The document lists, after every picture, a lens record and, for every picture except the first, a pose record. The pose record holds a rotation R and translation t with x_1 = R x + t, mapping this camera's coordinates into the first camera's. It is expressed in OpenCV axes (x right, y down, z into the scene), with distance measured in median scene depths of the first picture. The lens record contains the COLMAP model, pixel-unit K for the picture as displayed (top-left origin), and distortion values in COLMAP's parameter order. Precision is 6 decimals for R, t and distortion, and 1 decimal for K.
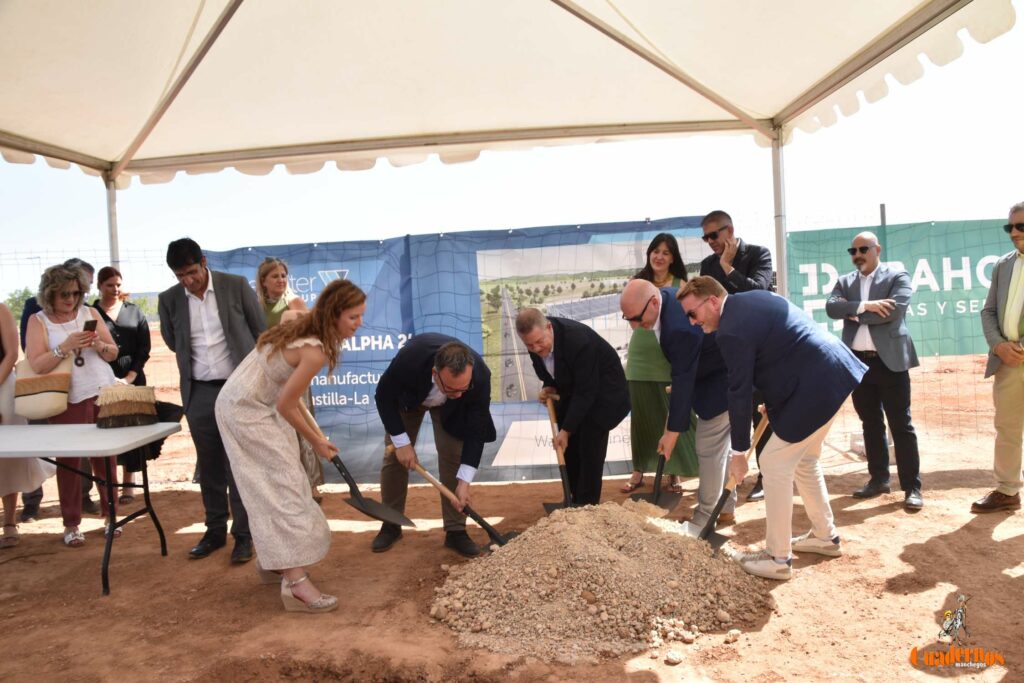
lens RADIAL K [[810.3, 0, 511.2], [0, 810.3, 331.7], [0, 0, 1]] dist [-0.156541, 0.116788]
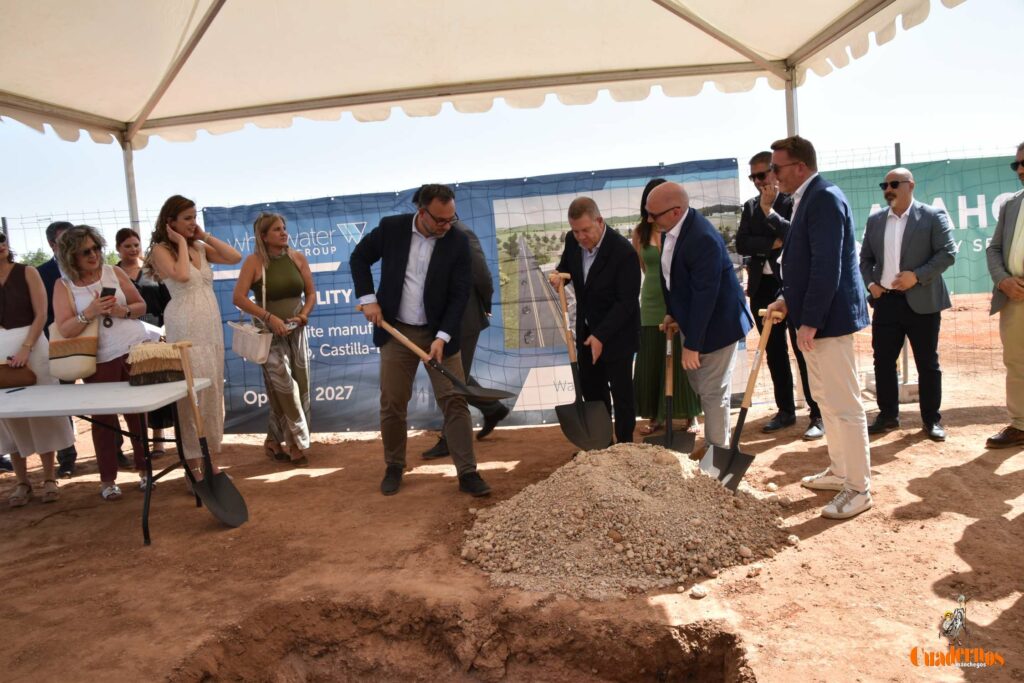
lens RADIAL K [[810.3, 0, 508.0], [0, 810.3, 326.1], [0, 0, 1]] dist [-0.156541, 0.116788]
pose [[0.999521, -0.024647, -0.018738, -0.012727], [0.025707, 0.997951, 0.058598, -0.002614], [0.017256, -0.059052, 0.998106, -0.019408]]
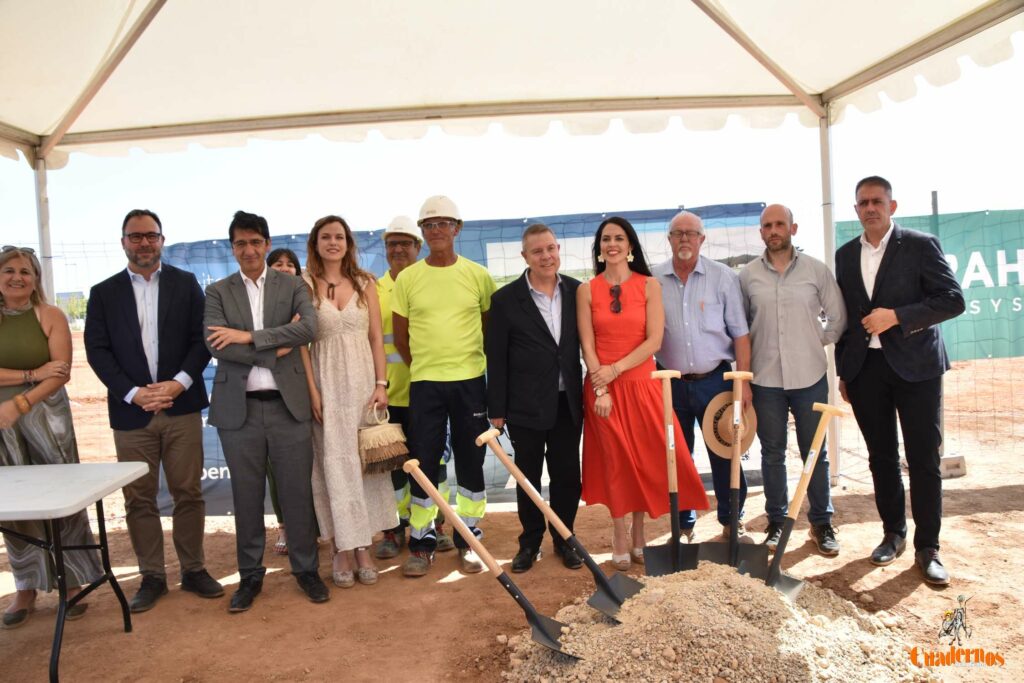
lens RADIAL K [[810.3, 0, 505.8], [0, 810.3, 333.6], [0, 0, 1]] dist [-0.156541, 0.116788]
pose [[0.996125, -0.011092, 0.087252, -0.152322], [0.010506, 0.999919, 0.007171, -0.015715], [-0.087324, -0.006226, 0.996160, 0.225892]]
